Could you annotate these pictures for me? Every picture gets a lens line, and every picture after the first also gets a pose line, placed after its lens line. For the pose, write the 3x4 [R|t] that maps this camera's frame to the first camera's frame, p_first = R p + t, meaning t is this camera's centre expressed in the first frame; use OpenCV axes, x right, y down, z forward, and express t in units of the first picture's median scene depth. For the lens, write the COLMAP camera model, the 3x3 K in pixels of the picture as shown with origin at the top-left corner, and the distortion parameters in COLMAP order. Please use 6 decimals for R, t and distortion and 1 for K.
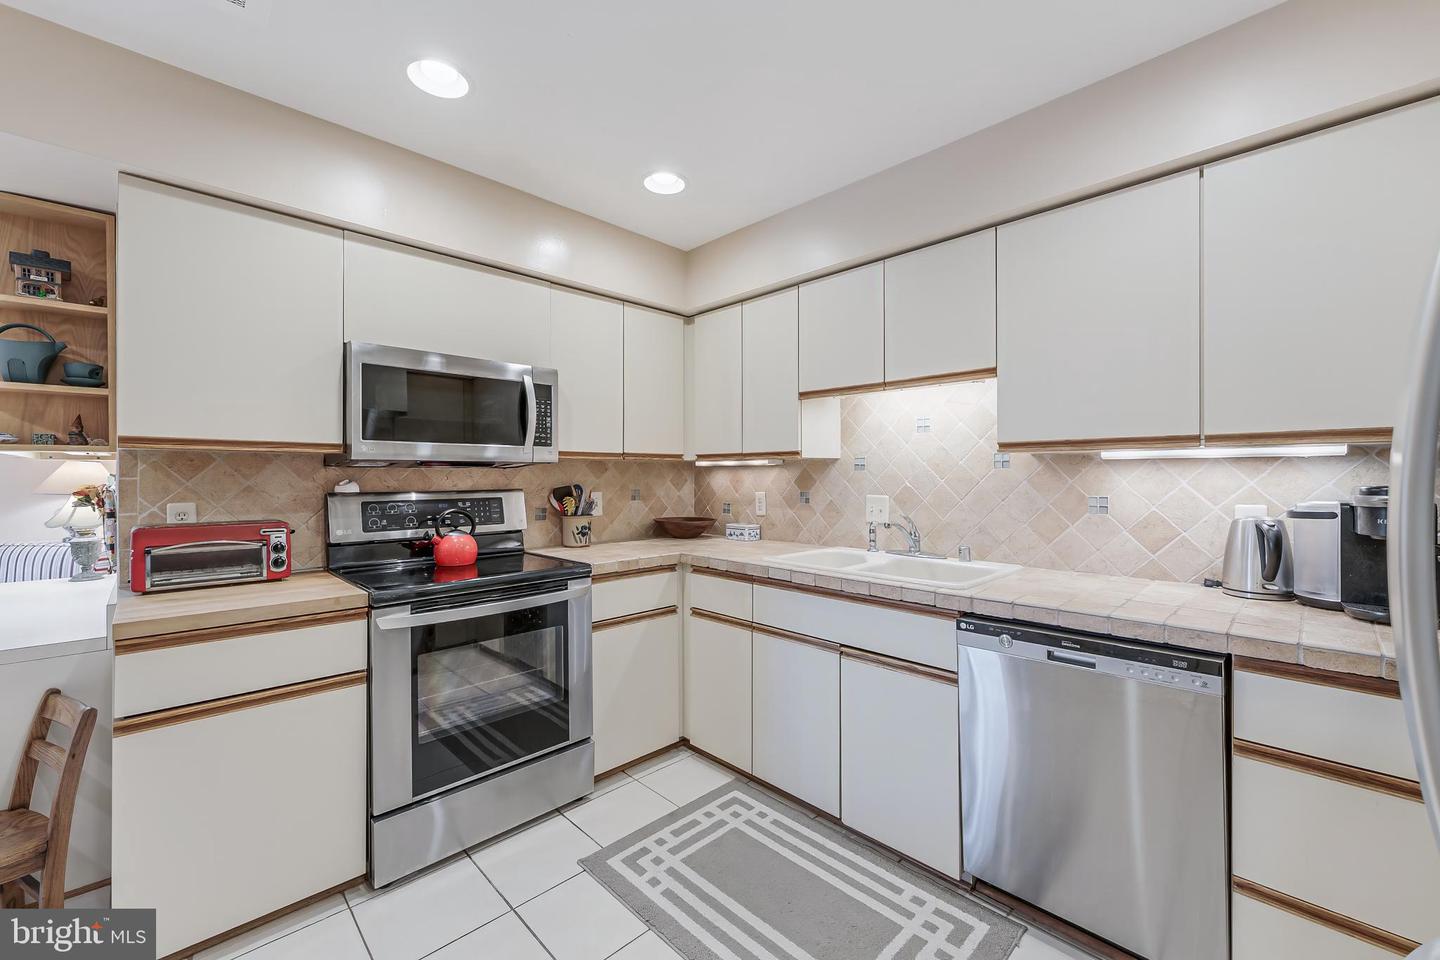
lens RADIAL K [[580.1, 0, 724.2], [0, 580.1, 474.8], [0, 0, 1]] dist [-0.000200, -0.000075]
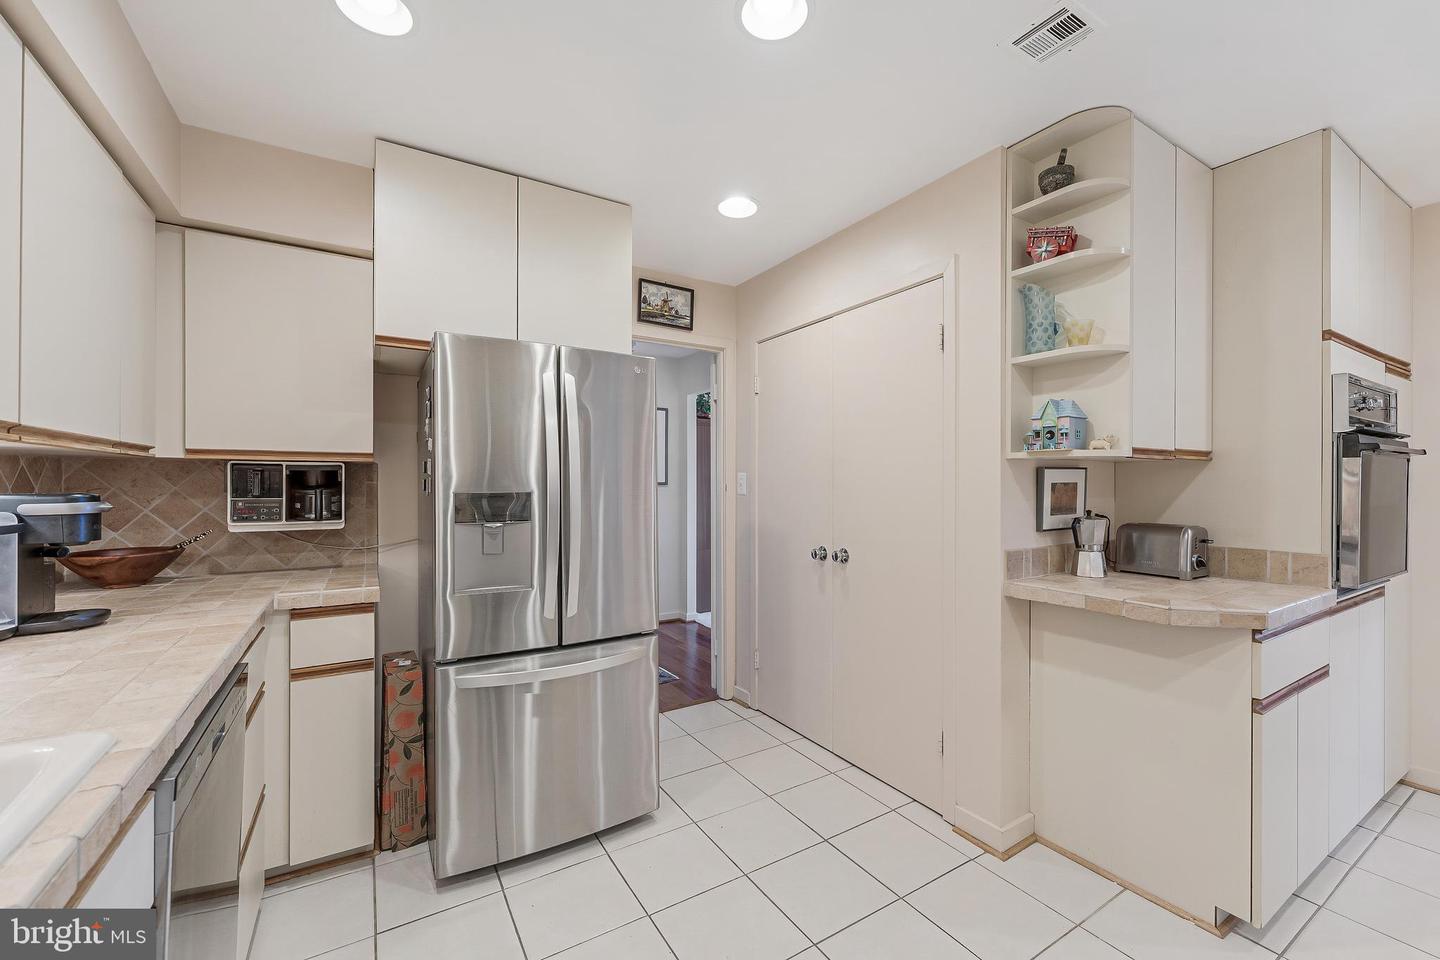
lens RADIAL K [[578.0, 0, 719.4], [0, 578.0, 483.0], [0, 0, 1]] dist [0.000064, 0.000006]
pose [[-0.974616, -0.000452, 0.223882, -0.082015], [-0.000589, 1.000000, -0.000546, 0.000705], [-0.223882, -0.000664, -0.974616, 0.759336]]
